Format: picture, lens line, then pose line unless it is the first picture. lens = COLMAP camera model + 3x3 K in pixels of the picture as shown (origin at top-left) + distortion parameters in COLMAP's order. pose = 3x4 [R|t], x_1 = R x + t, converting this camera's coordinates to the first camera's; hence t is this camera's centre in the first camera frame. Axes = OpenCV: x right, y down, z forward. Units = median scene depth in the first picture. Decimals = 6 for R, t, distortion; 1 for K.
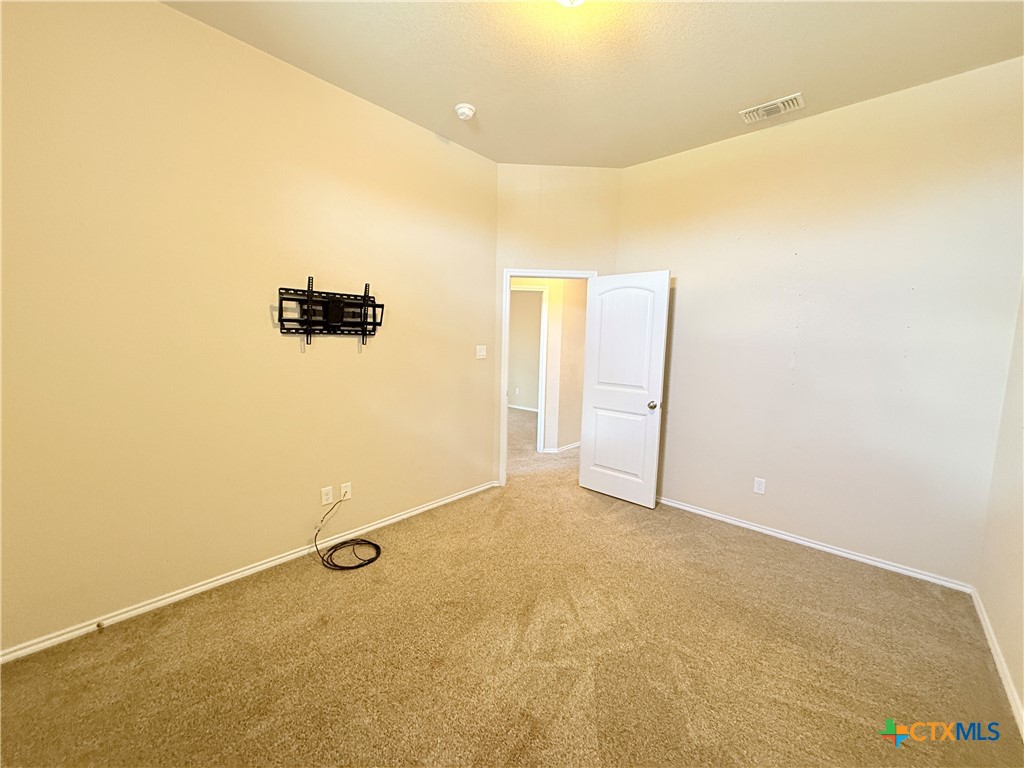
lens RADIAL K [[407.8, 0, 508.8], [0, 407.8, 383.8], [0, 0, 1]] dist [-0.000600, 0.000331]
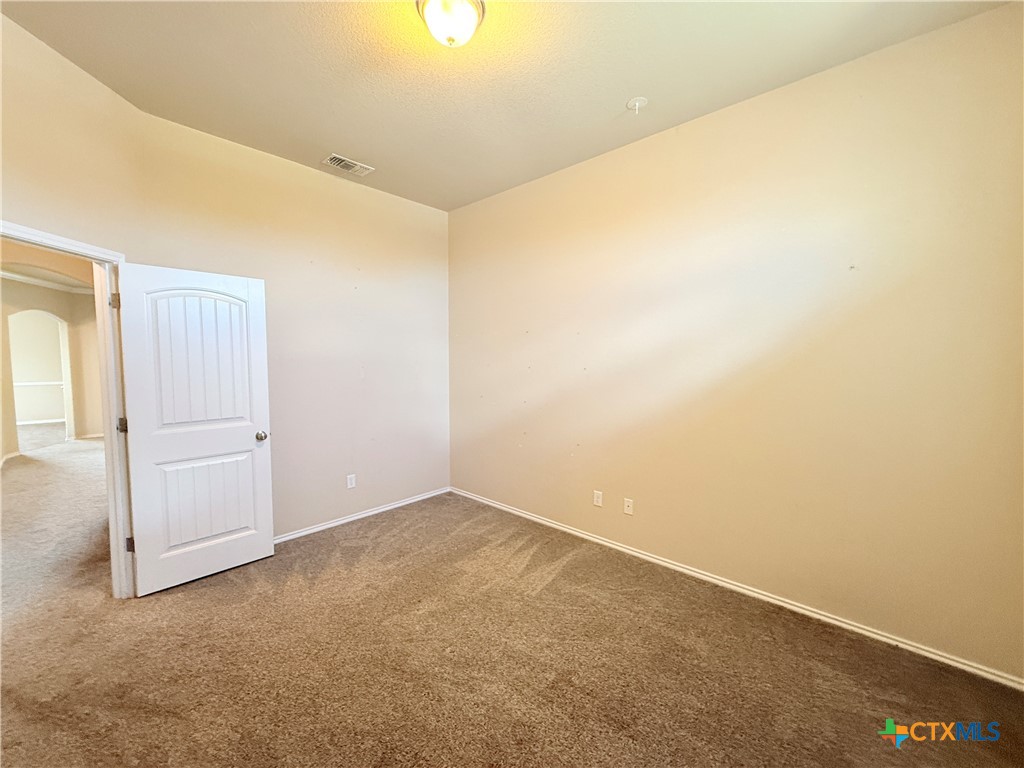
lens RADIAL K [[407.8, 0, 512.0], [0, 407.8, 386.4], [0, 0, 1]] dist [-0.000600, 0.000331]
pose [[-0.009248, -0.095959, 0.995342, -0.507766], [0.101705, 0.990133, 0.096401, -0.082555], [-0.994772, 0.102123, 0.000603, 0.492887]]
